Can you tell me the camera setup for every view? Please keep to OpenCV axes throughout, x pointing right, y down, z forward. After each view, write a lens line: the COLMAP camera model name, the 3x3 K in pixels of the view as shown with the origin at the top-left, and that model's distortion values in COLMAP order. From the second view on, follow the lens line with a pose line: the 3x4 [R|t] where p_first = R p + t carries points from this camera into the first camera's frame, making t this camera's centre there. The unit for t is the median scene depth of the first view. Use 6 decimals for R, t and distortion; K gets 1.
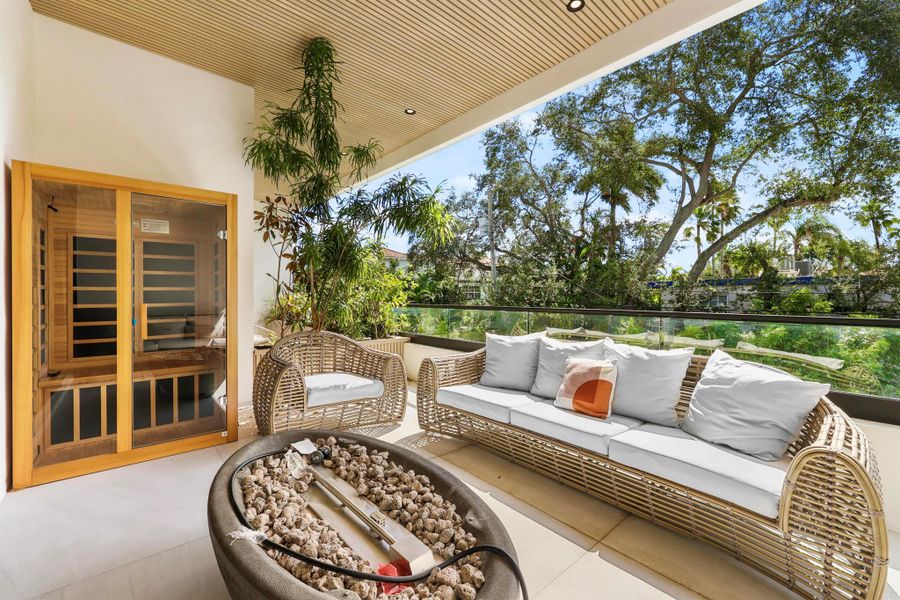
lens RADIAL K [[363.9, 0, 445.5], [0, 363.9, 293.8], [0, 0, 1]] dist [-0.000652, -0.000030]
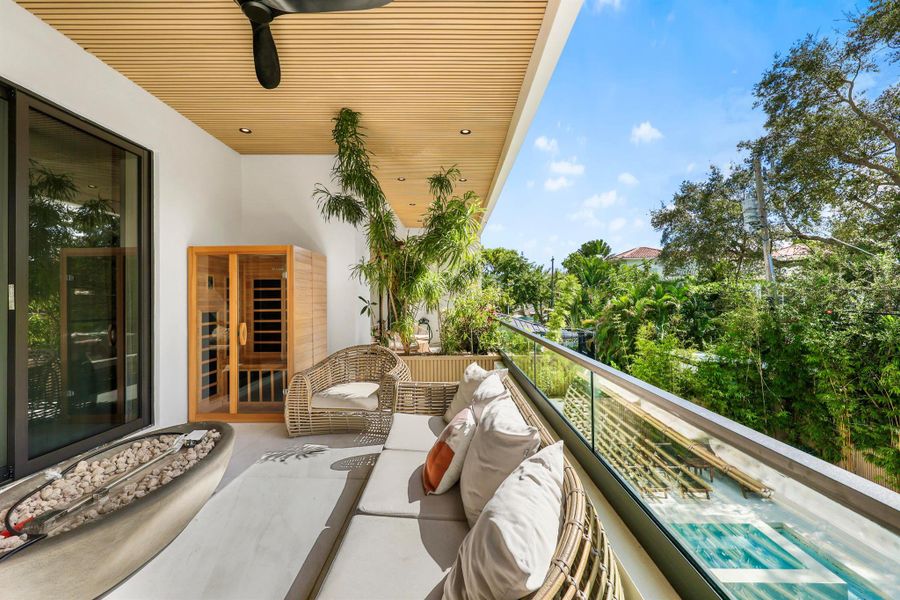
lens RADIAL K [[355.6, 0, 463.6], [0, 355.6, 298.7], [0, 0, 1]] dist [-0.000938, -0.000124]
pose [[0.758660, -0.009499, -0.651418, 0.116066], [0.010753, 0.999940, -0.002058, -0.008402], [0.651399, -0.005444, 0.758716, 0.055366]]
